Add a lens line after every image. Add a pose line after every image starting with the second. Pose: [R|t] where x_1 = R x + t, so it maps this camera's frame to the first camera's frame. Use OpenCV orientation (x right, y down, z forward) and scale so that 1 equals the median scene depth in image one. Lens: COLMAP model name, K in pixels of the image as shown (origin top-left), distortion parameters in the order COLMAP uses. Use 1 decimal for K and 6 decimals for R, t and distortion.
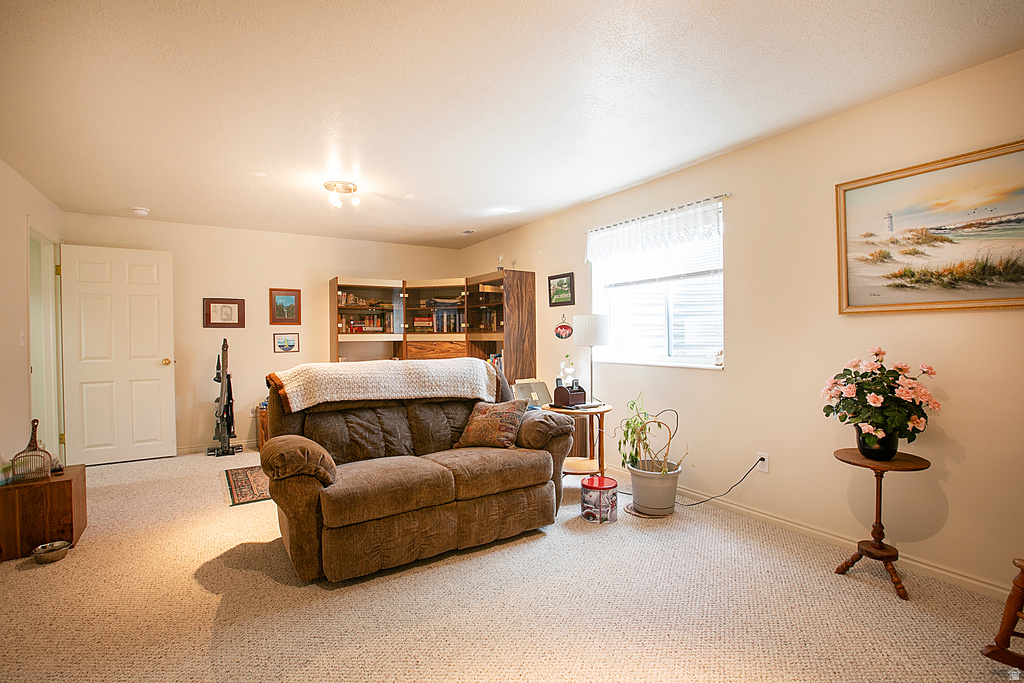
lens RADIAL K [[471.5, 0, 508.9], [0, 471.5, 340.4], [0, 0, 1]] dist [-0.034352, 0.003936]
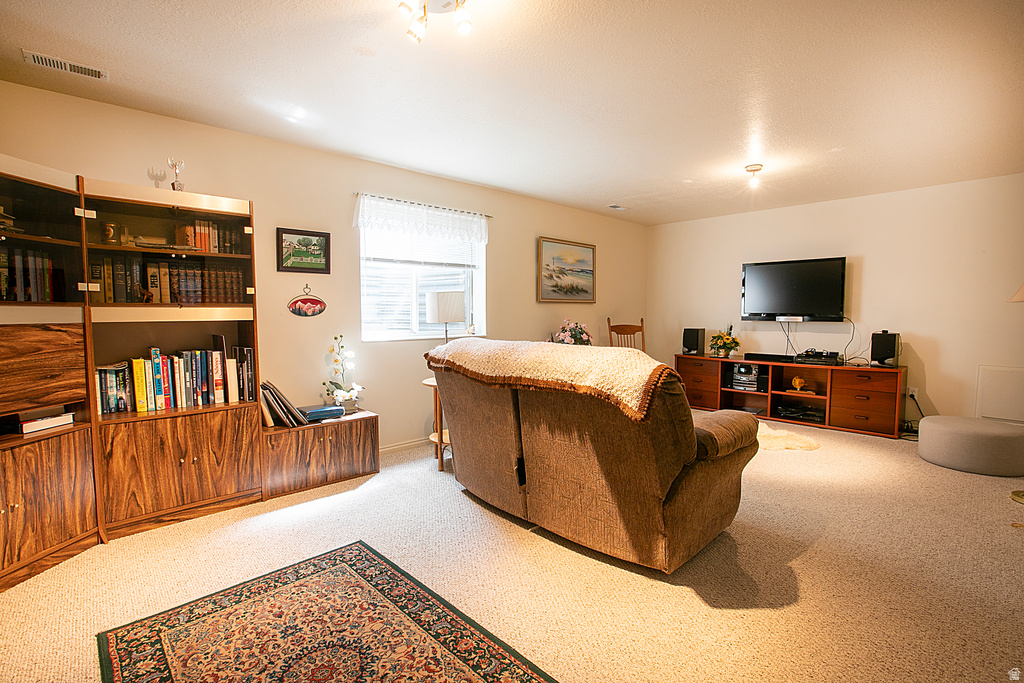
lens RADIAL K [[471.5, 0, 508.1], [0, 471.5, 340.4], [0, 0, 1]] dist [-0.034352, 0.003936]
pose [[-0.189002, -0.050788, 0.980662, -0.745301], [0.012489, 0.998457, 0.054117, -0.002167], [-0.981897, 0.022476, -0.188076, 0.898679]]
